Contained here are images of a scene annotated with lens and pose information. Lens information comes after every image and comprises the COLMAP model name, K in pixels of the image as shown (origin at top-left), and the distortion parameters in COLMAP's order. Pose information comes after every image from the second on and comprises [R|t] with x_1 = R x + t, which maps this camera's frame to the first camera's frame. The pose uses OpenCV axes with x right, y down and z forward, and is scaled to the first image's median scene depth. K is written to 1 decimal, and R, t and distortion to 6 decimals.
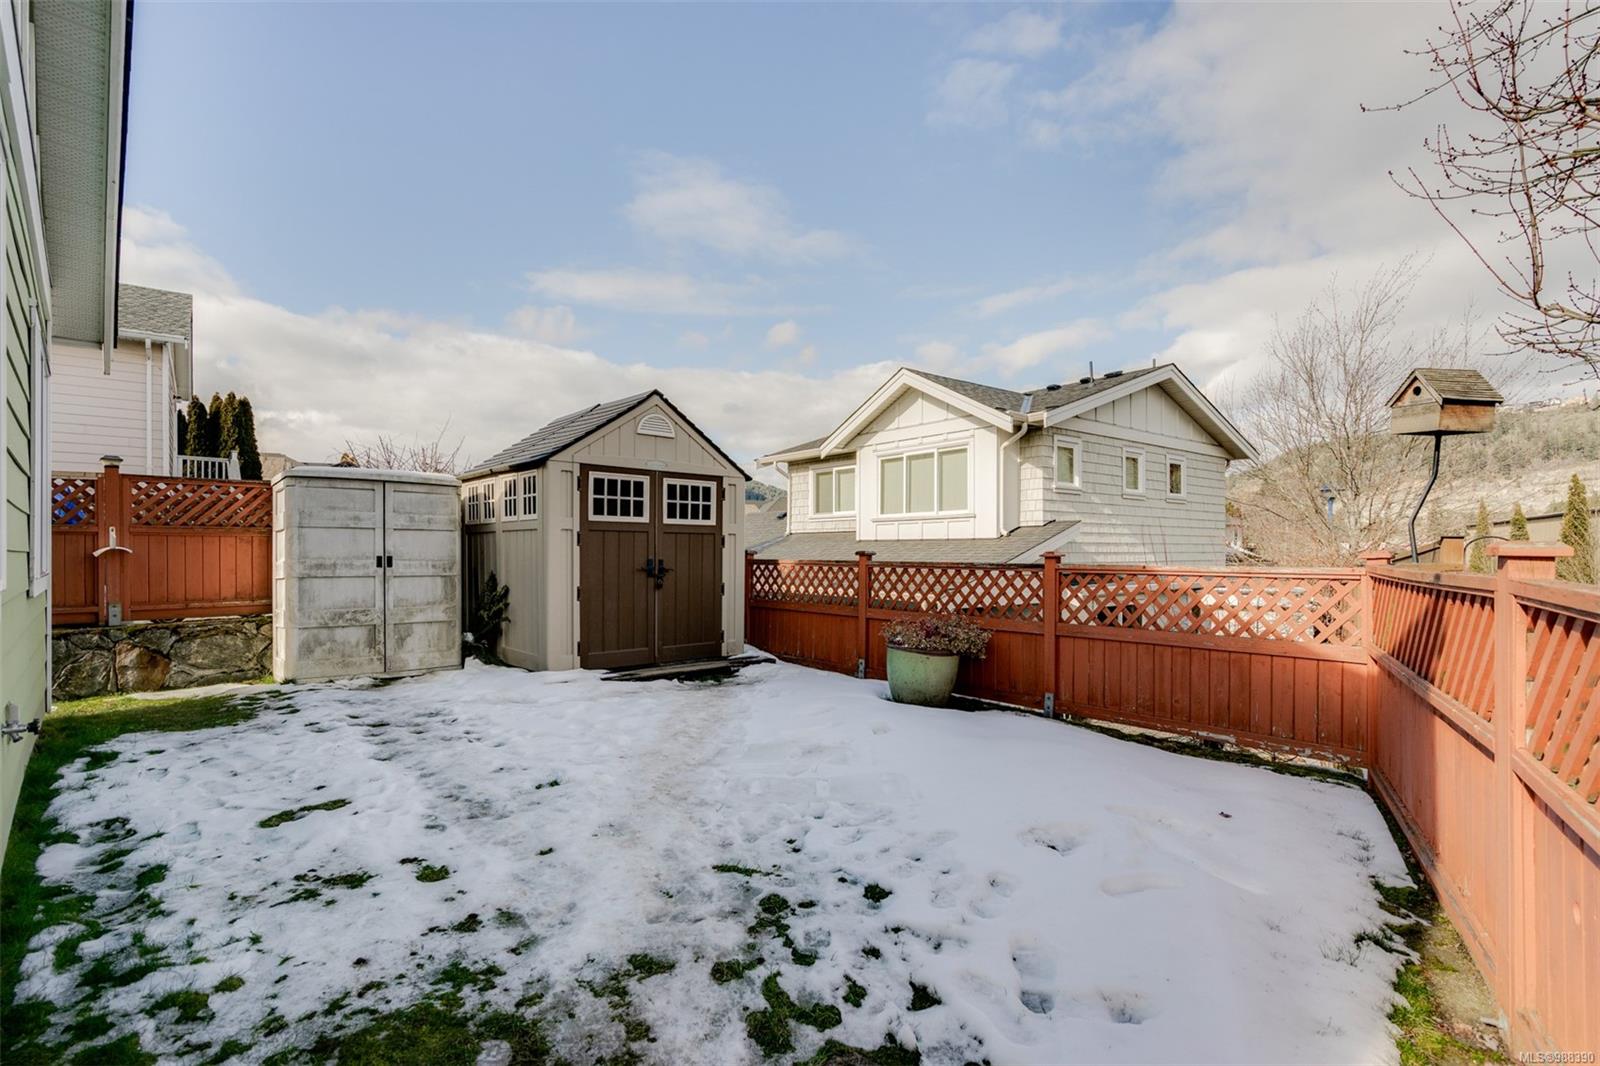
lens RADIAL K [[771.7, 0, 797.0], [0, 771.7, 546.7], [0, 0, 1]] dist [-0.006022, 0.000656]
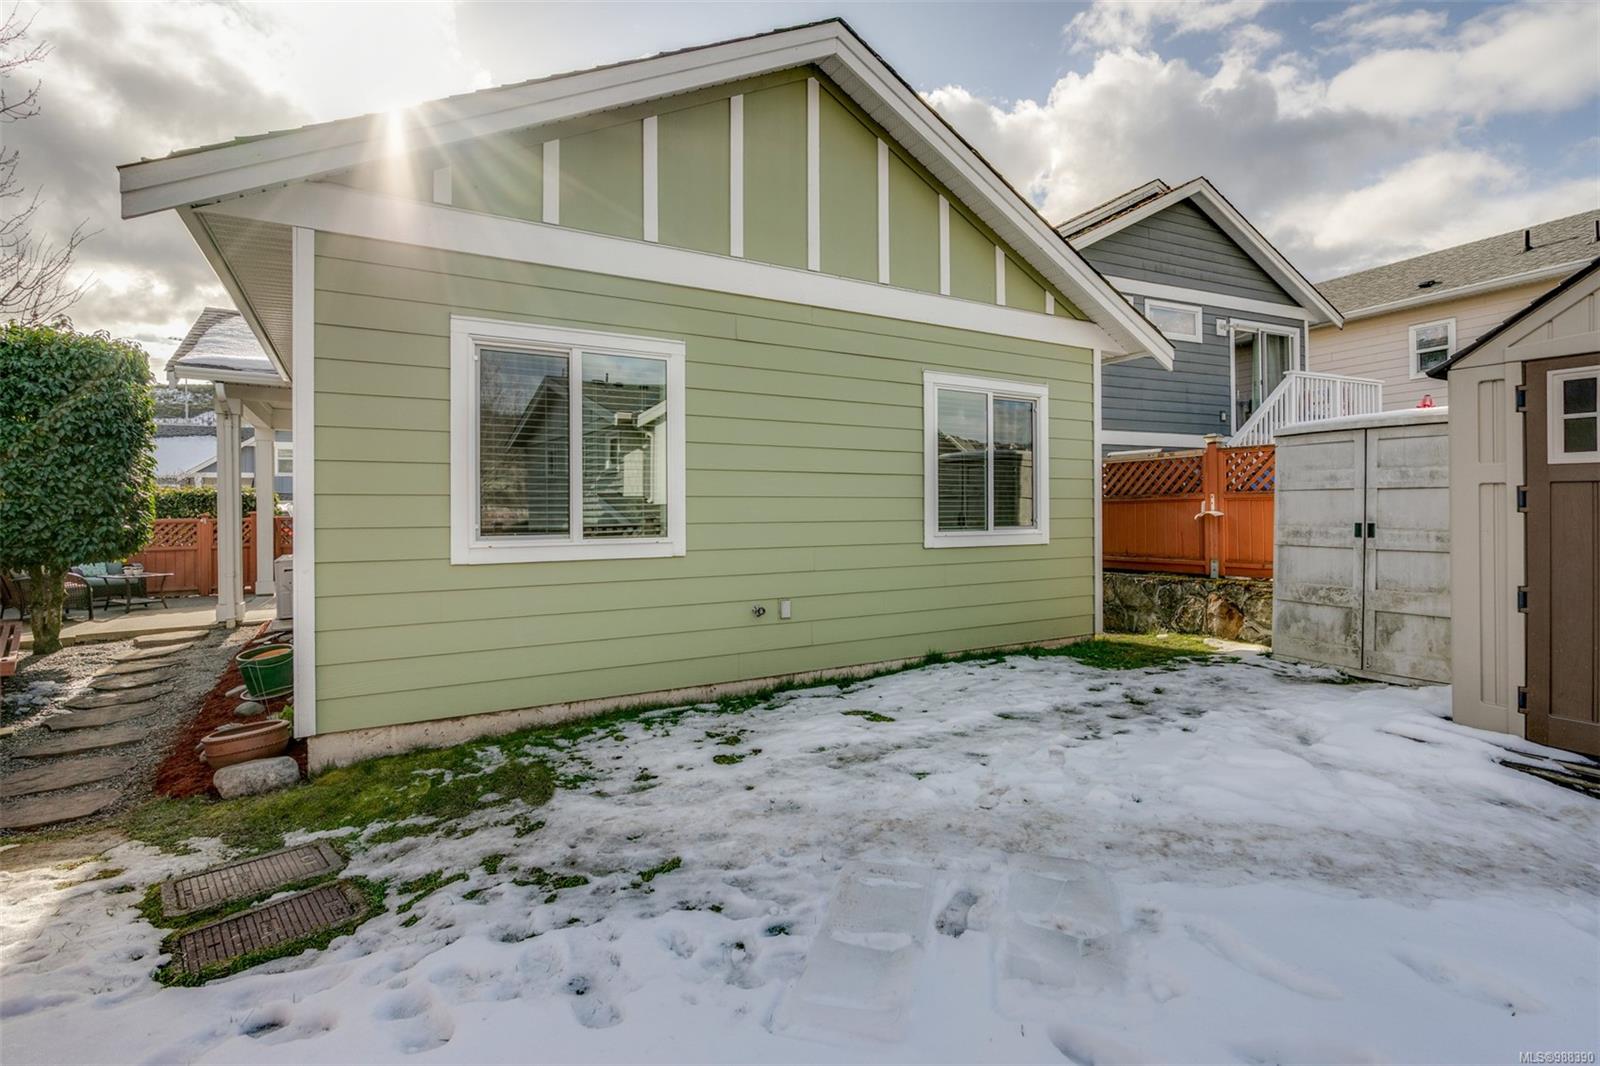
lens RADIAL K [[743.1, 0, 797.2], [0, 743.1, 517.6], [0, 0, 1]] dist [-0.008027, 0.002117]
pose [[-0.234071, 0.013342, -0.972128, 0.494220], [0.015483, 0.999830, 0.009994, -0.014936], [0.972096, -0.012712, -0.234238, 0.890943]]
